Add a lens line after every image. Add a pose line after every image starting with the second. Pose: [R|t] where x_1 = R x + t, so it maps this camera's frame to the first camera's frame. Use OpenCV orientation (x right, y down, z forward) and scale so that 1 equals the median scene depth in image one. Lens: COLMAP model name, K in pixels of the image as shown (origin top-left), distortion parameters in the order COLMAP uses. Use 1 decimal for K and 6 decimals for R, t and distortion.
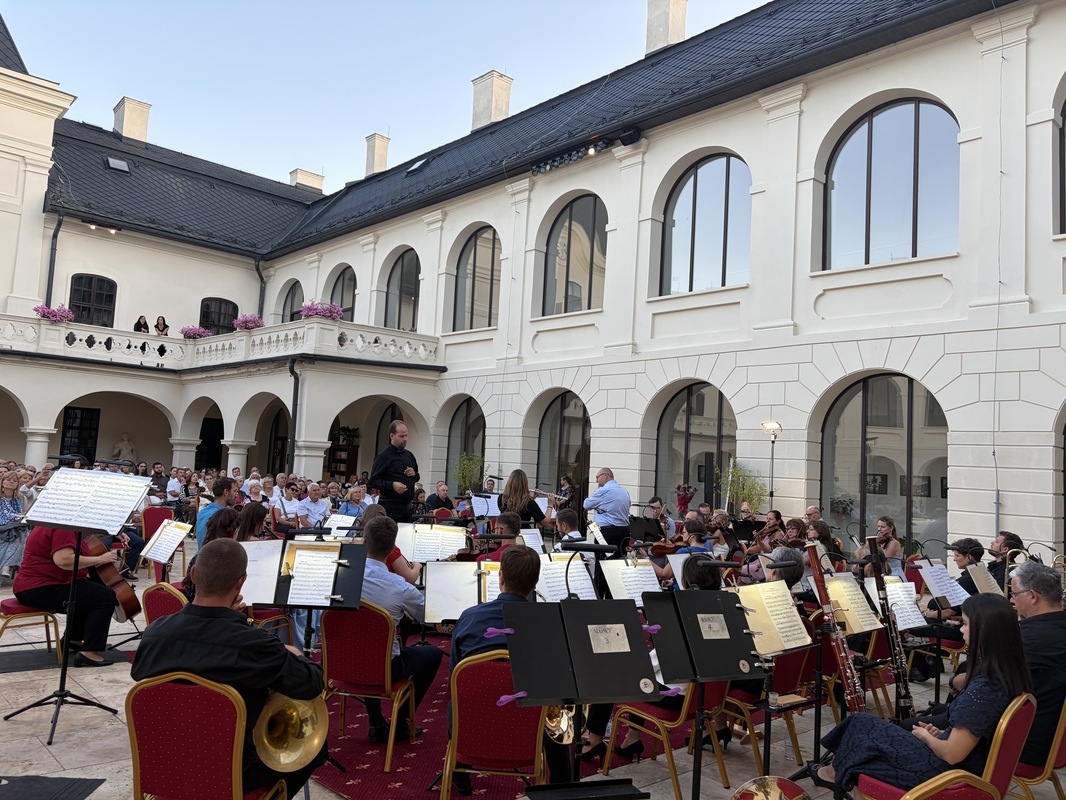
lens RADIAL K [[805.4, 0, 533.2], [0, 805.4, 401.2], [0, 0, 1]] dist [0.064433, -0.073453]
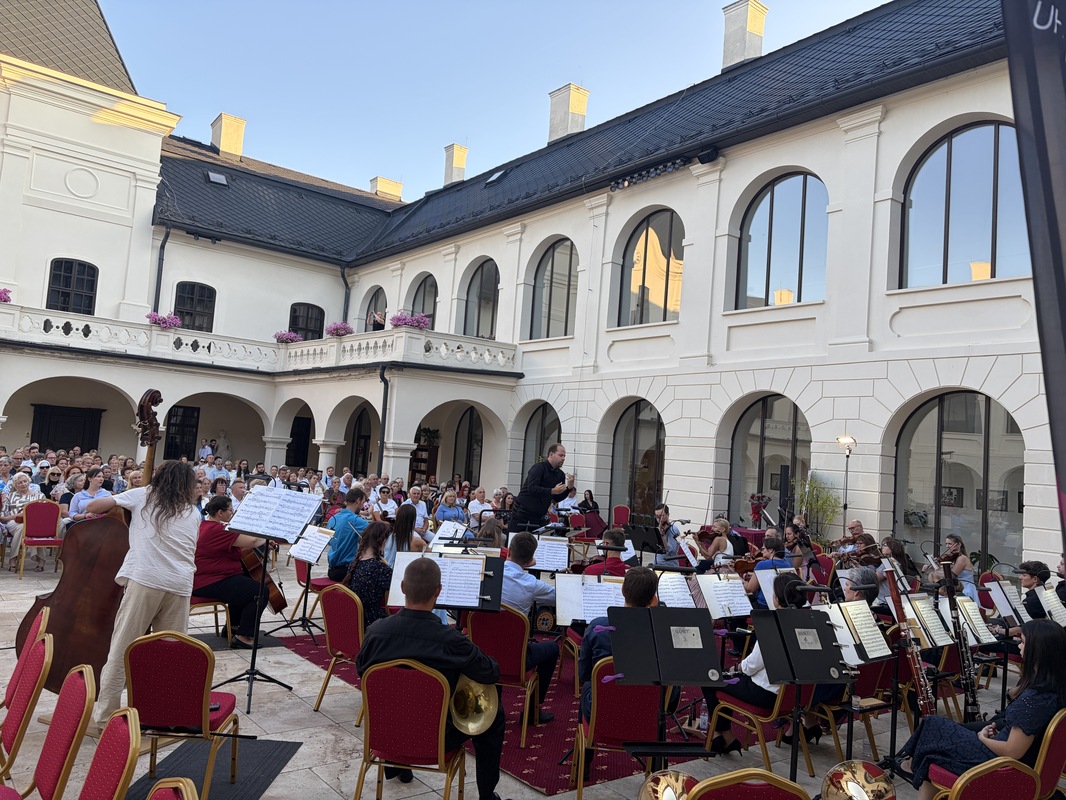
lens RADIAL K [[803.6, 0, 532.6], [0, 803.6, 397.9], [0, 0, 1]] dist [0.072269, -0.079998]
pose [[0.996894, 0.012466, -0.077758, -0.016467], [-0.012394, 0.999922, 0.001404, -0.013430], [0.077769, -0.000436, 0.996971, -0.041245]]
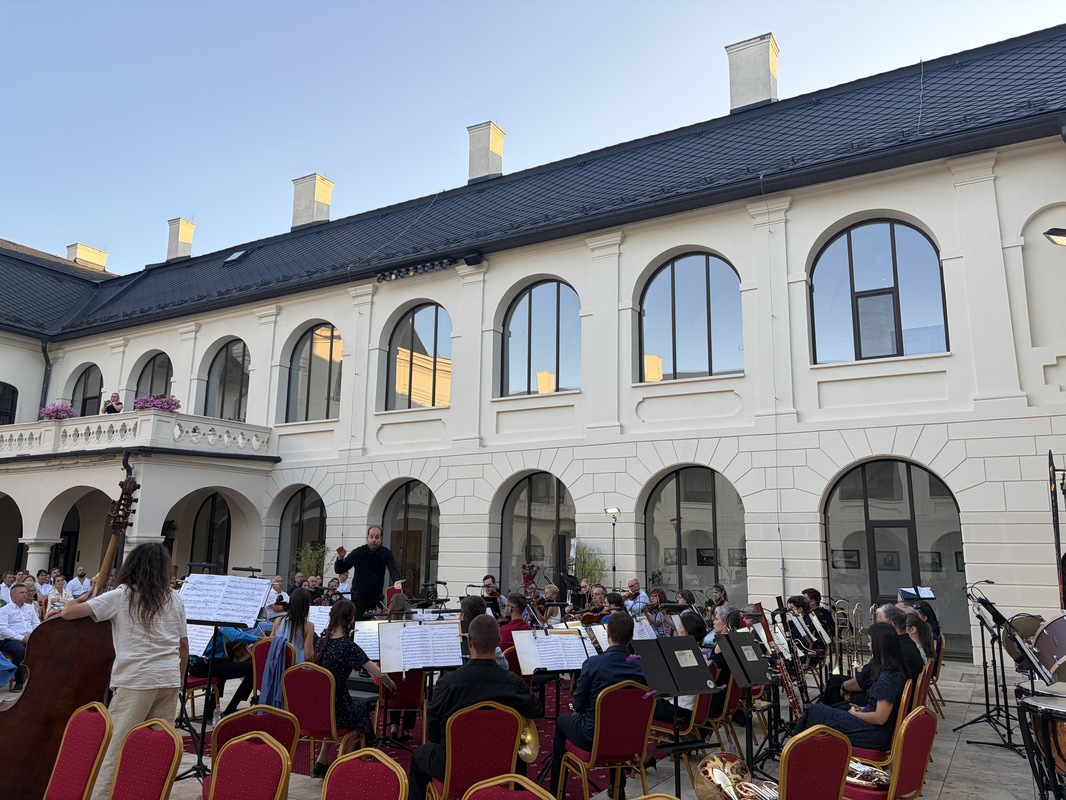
lens RADIAL K [[799.4, 0, 536.9], [0, 799.4, 400.8], [0, 0, 1]] dist [0.071024, -0.076896]
pose [[0.955856, 0.016164, 0.293389, -0.107355], [0.012806, 0.995245, -0.096555, -0.012418], [-0.293555, 0.096050, 0.951105, -0.074998]]
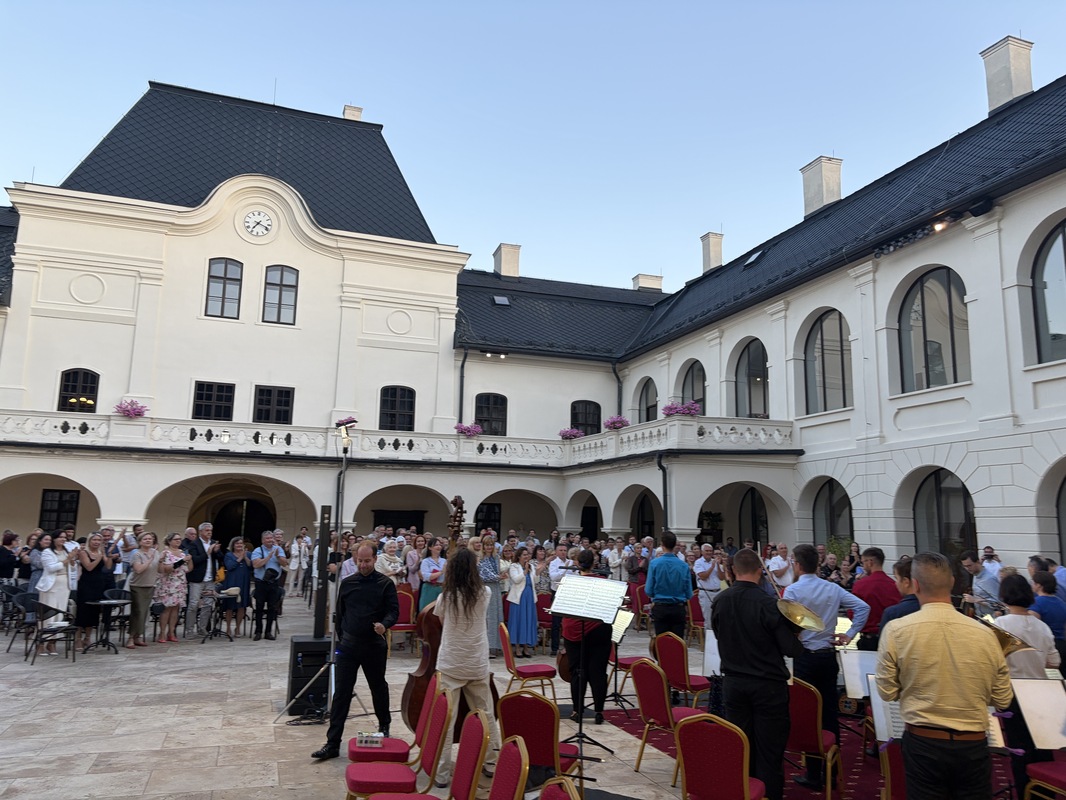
lens RADIAL K [[803.9, 0, 526.8], [0, 803.9, 385.7], [0, 0, 1]] dist [0.078196, -0.087154]
pose [[0.908992, -0.105586, -0.403218, -0.003743], [0.060557, 0.990573, -0.122876, -0.019796], [0.412390, 0.087275, 0.906817, -0.093756]]
